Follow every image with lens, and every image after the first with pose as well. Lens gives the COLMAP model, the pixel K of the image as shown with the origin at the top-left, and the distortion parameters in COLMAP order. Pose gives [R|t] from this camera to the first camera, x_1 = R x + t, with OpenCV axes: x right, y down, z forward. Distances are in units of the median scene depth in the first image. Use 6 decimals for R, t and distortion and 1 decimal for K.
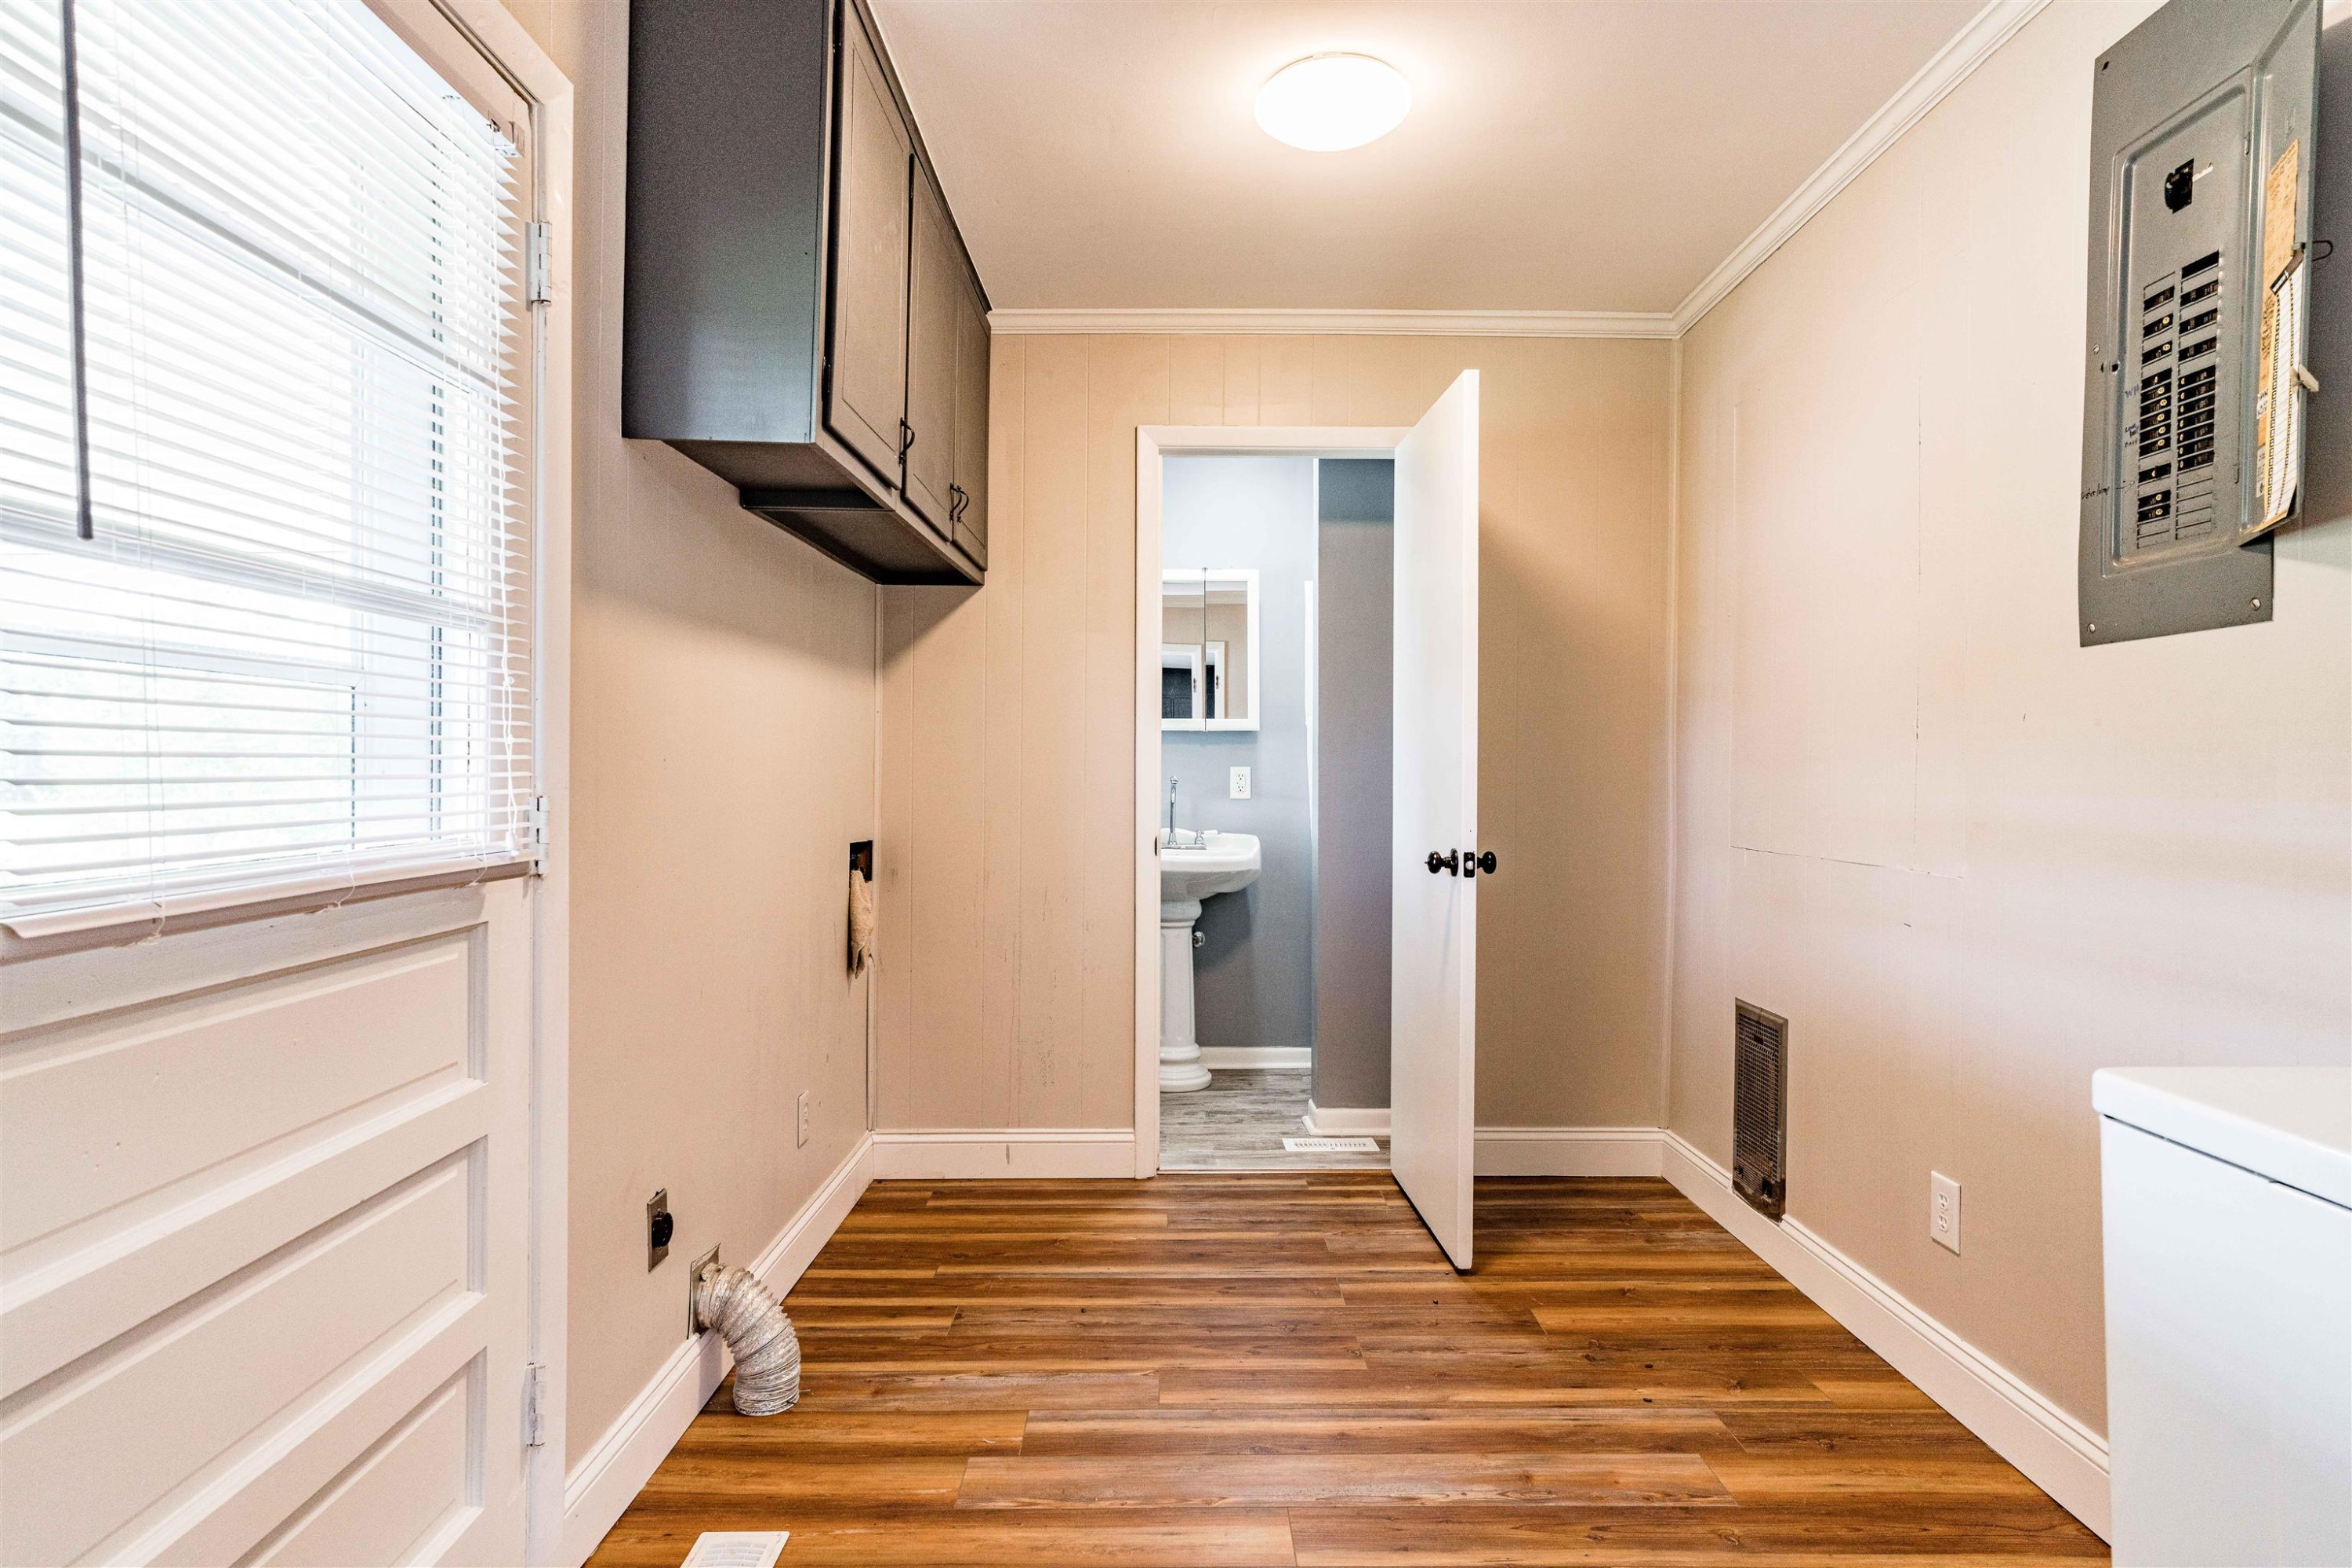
lens RADIAL K [[1266.3, 0, 1176.6], [0, 1266.3, 779.1], [0, 0, 1]] dist [-0.006796, 0.017301]
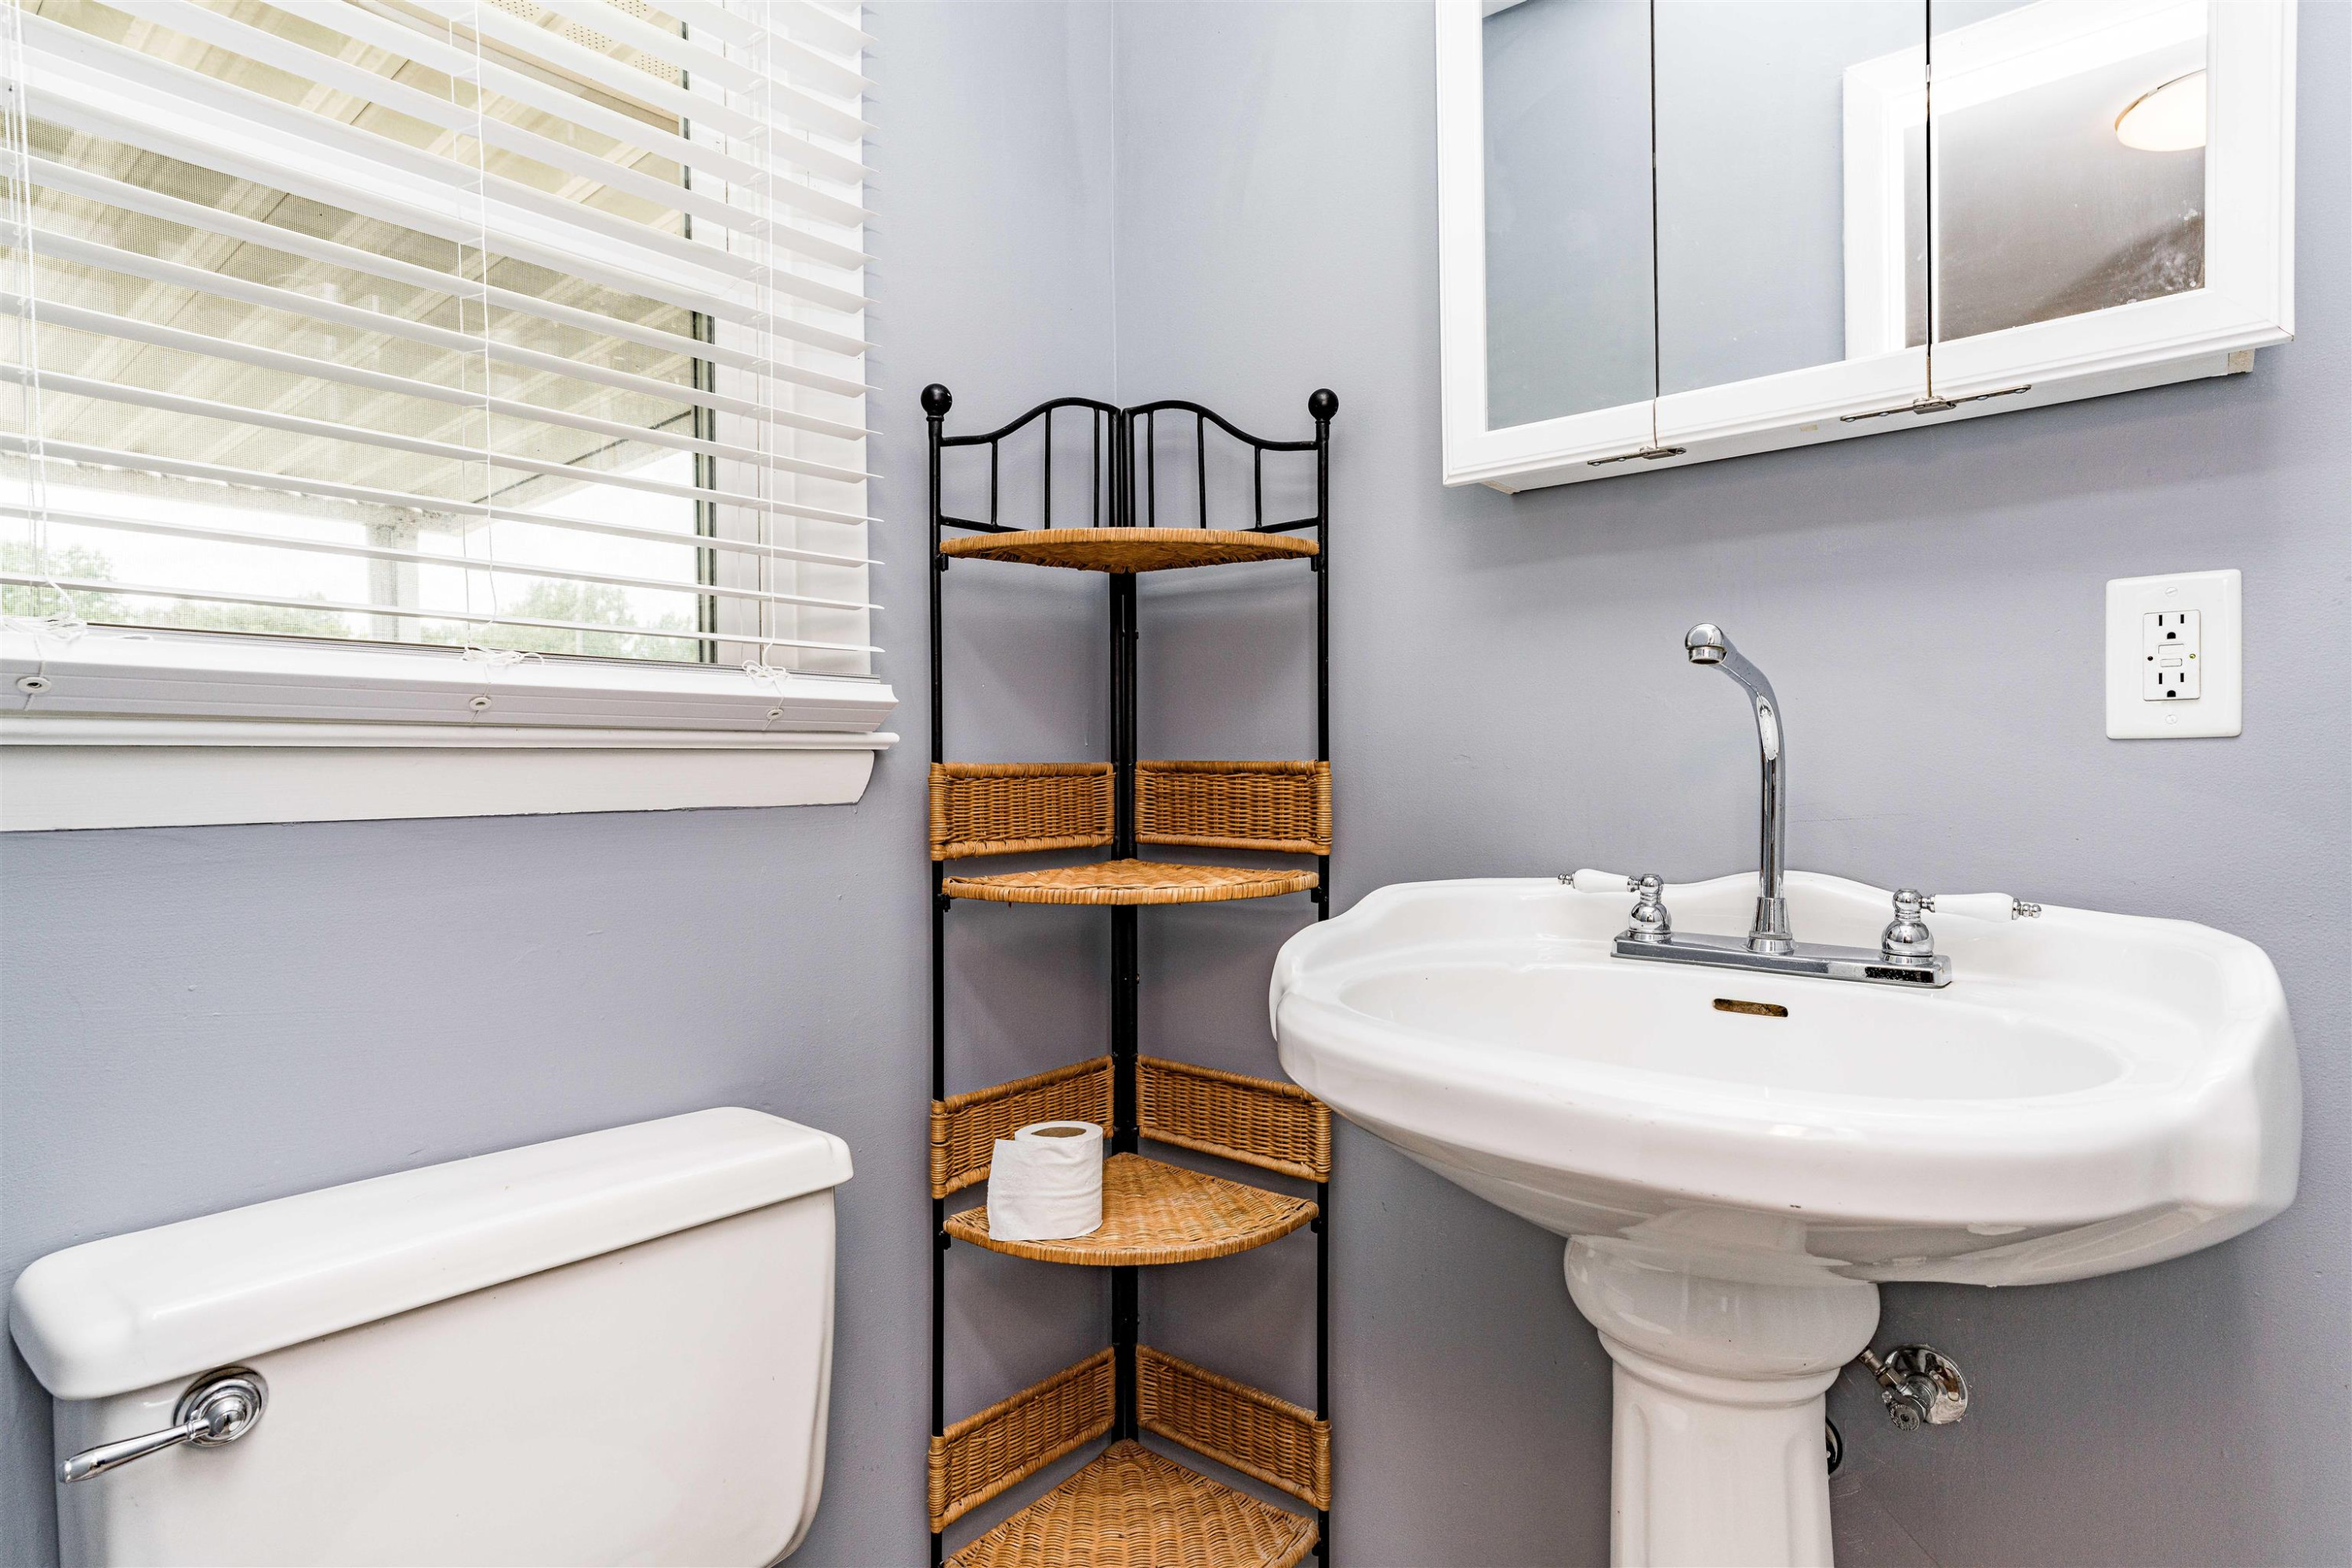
lens RADIAL K [[1266.3, 0, 1178.2], [0, 1266.3, 770.9], [0, 0, 1]] dist [-0.006796, 0.017301]
pose [[0.753495, 0.010180, -0.657375, 0.063535], [-0.006260, 0.999946, 0.008309, 0.019709], [0.657424, -0.002145, 0.753518, 0.758626]]
